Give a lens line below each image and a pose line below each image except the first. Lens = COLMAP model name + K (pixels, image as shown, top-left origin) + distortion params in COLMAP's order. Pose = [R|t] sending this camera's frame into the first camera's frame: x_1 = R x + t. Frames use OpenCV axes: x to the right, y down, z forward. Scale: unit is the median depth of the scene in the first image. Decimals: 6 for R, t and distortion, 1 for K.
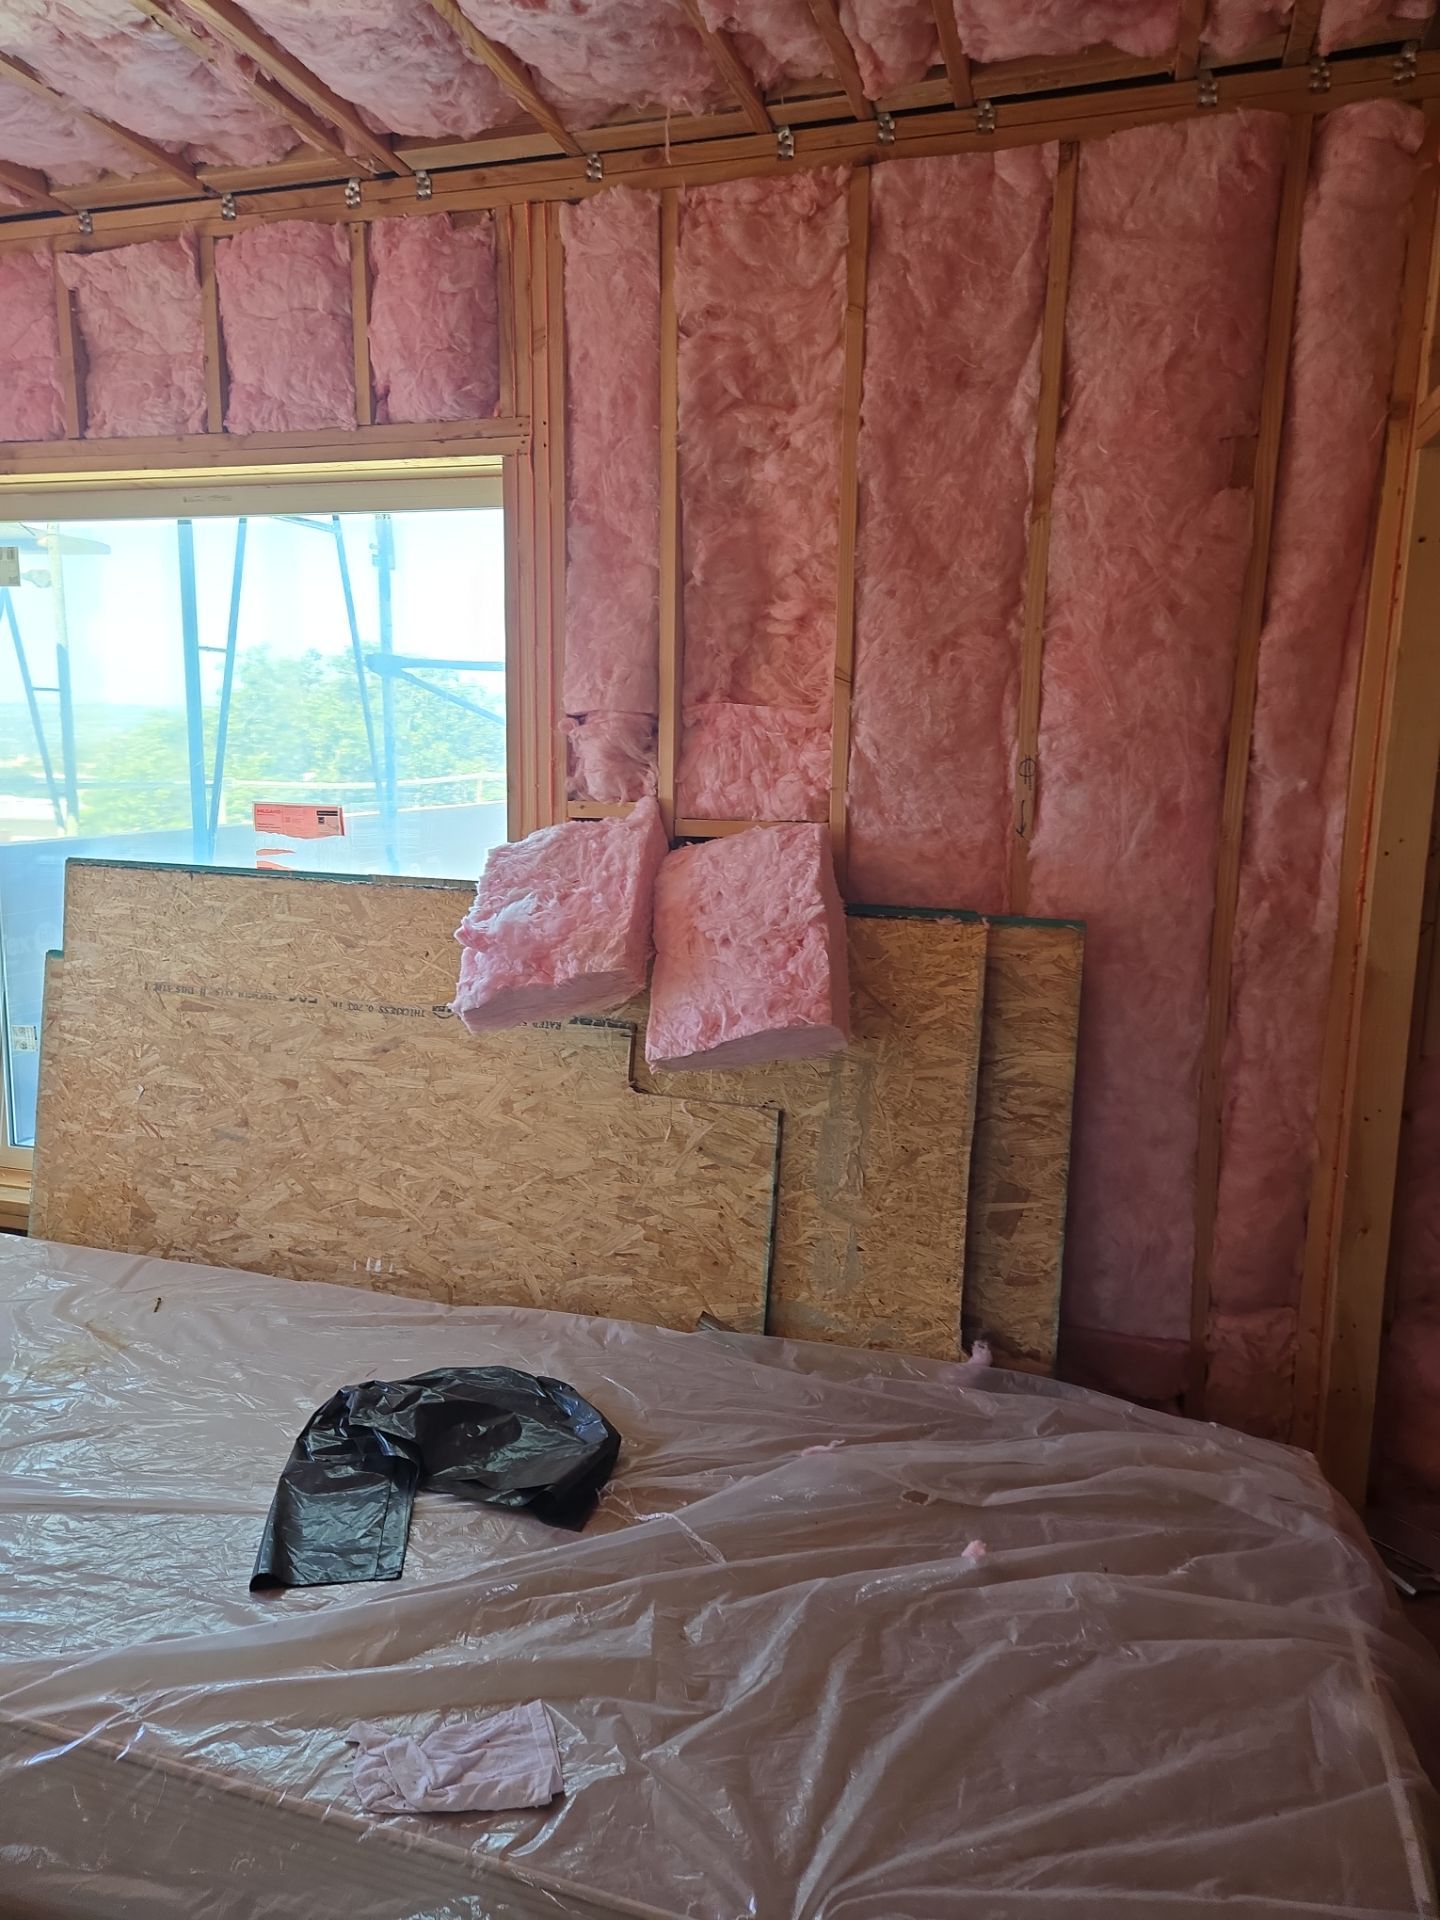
lens RADIAL K [[1301.1, 0, 716.2], [0, 1301.1, 959.2], [0, 0, 1]] dist [0.040763, -0.010318]
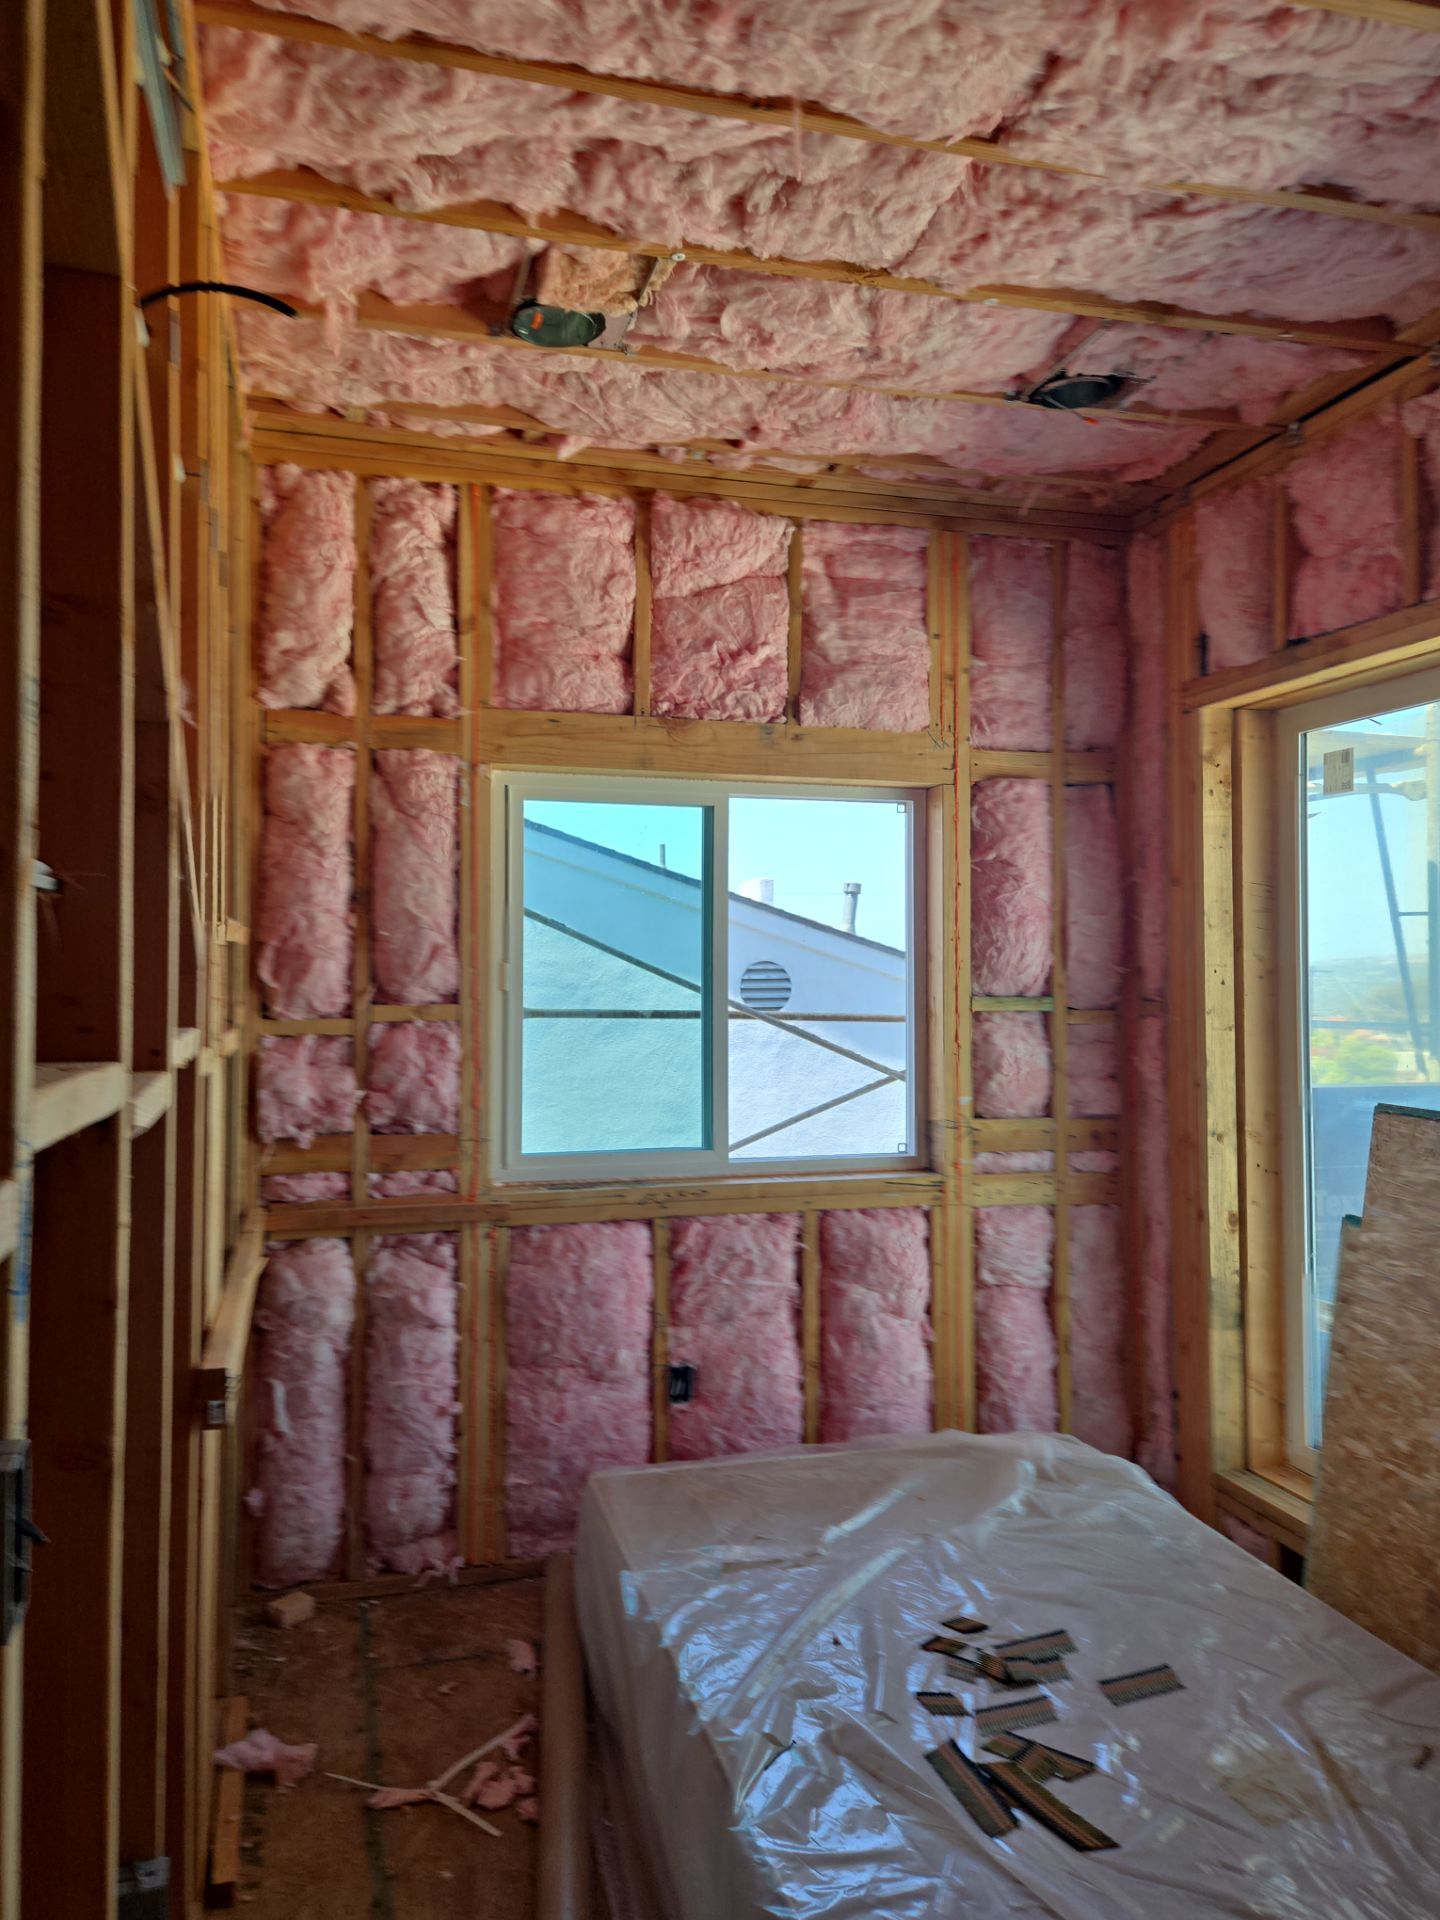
lens RADIAL K [[1301.1, 0, 723.3], [0, 1301.1, 944.3], [0, 0, 1]] dist [0.040763, -0.010318]
pose [[0.506583, -0.038501, -0.861331, 0.005741], [-0.145225, 0.980919, -0.129259, -0.010133], [0.849873, 0.190567, 0.491325, 0.238799]]
